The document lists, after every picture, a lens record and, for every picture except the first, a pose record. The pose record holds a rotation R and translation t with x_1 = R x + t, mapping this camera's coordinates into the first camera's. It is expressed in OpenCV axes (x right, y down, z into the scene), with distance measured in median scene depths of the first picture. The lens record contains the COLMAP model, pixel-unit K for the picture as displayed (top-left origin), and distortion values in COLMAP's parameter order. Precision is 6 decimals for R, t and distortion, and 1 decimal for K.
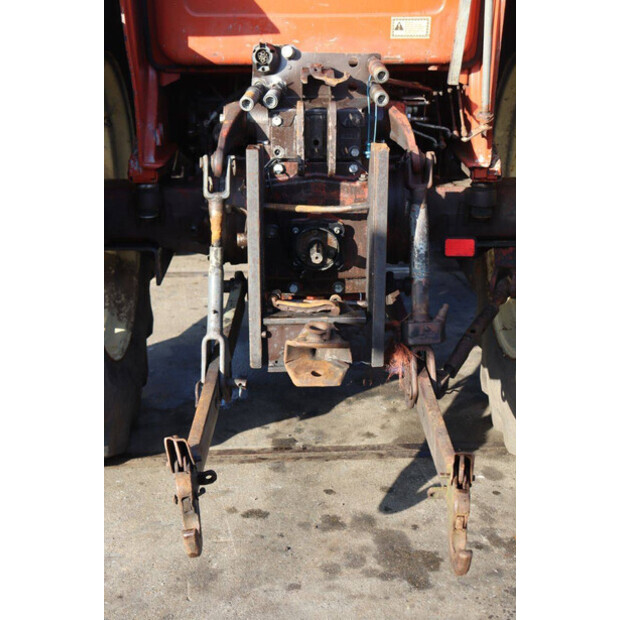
lens RADIAL K [[992.5, 0, 308.1], [0, 992.5, 305.2], [0, 0, 1]] dist [0.148629, 0.000000]
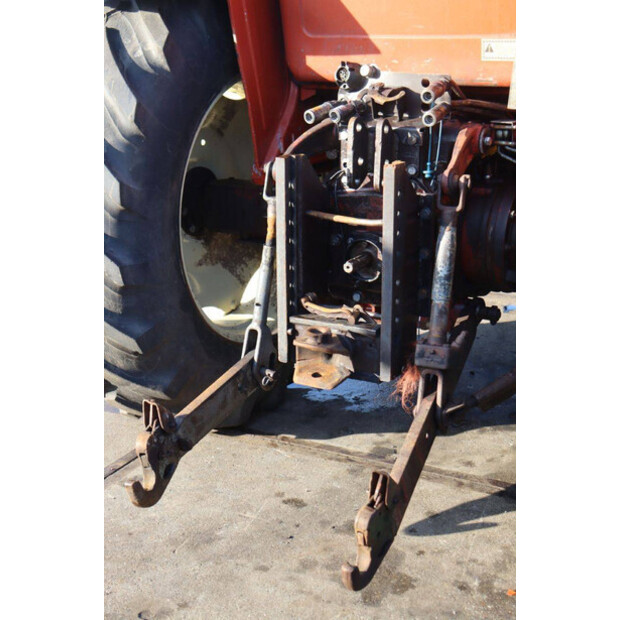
lens RADIAL K [[995.5, 0, 309.2], [0, 995.5, 302.9], [0, 0, 1]] dist [0.145488, 0.000000]
pose [[0.861232, 0.141594, -0.488089, 0.470397], [-0.154032, 0.987955, 0.014815, -0.019365], [0.484308, 0.062422, 0.872668, 0.070021]]
